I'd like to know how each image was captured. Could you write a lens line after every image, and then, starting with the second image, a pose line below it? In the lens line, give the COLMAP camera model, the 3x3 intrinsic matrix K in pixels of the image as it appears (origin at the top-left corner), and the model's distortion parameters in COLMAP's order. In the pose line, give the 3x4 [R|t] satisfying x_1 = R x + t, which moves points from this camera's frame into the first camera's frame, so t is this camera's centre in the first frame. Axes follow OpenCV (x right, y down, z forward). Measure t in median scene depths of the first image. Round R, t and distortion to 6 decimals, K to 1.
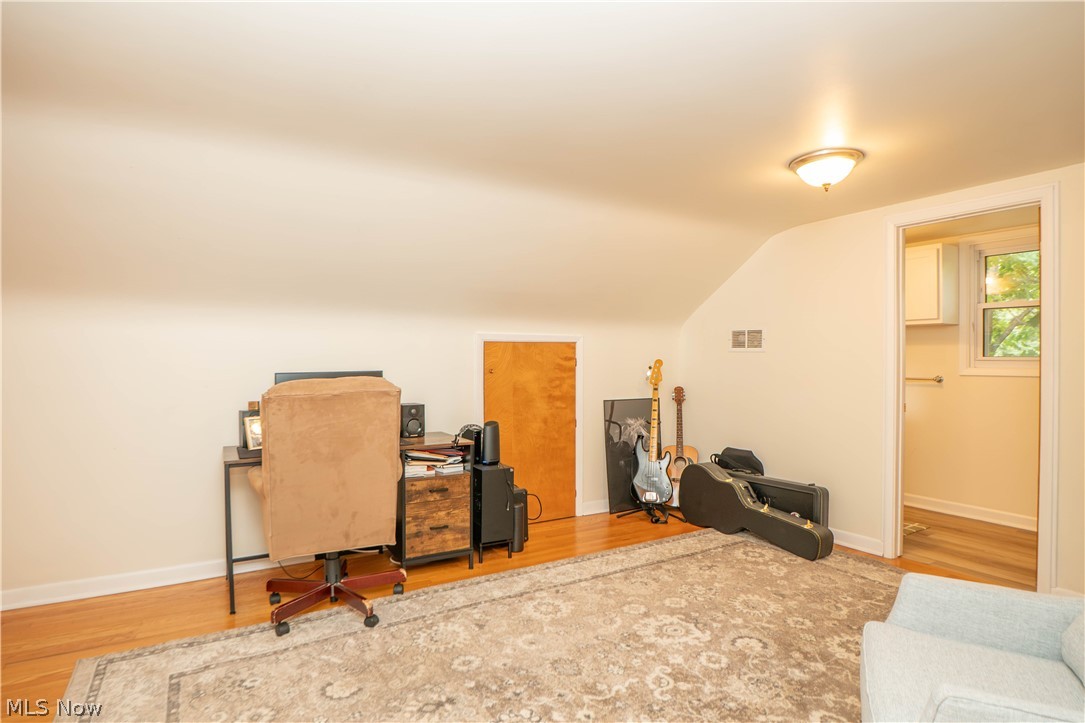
lens RADIAL K [[563.9, 0, 542.5], [0, 563.9, 361.5], [0, 0, 1]] dist [-0.038495, 0.000303]
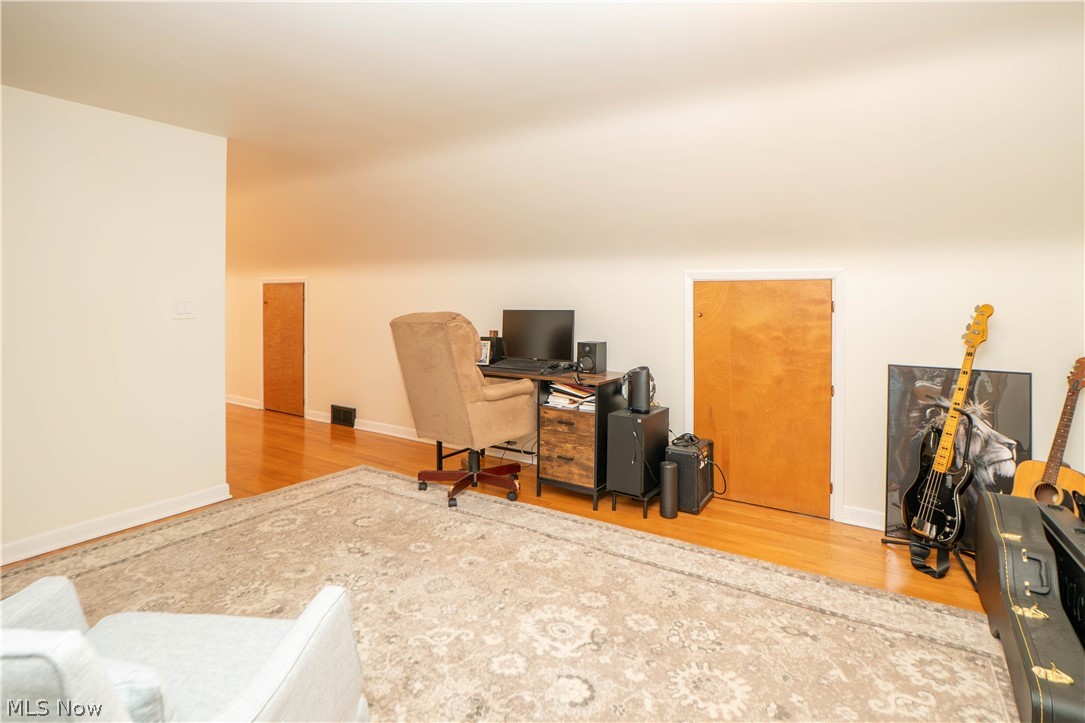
lens RADIAL K [[575.6, 0, 541.9], [0, 575.6, 306.5], [0, 0, 1]] dist [-0.026685, 0.001383]
pose [[0.441318, 0.012420, -0.897265, 0.752339], [-0.014268, 0.999875, 0.006823, 0.002017], [0.897237, 0.009791, 0.441440, 0.467470]]
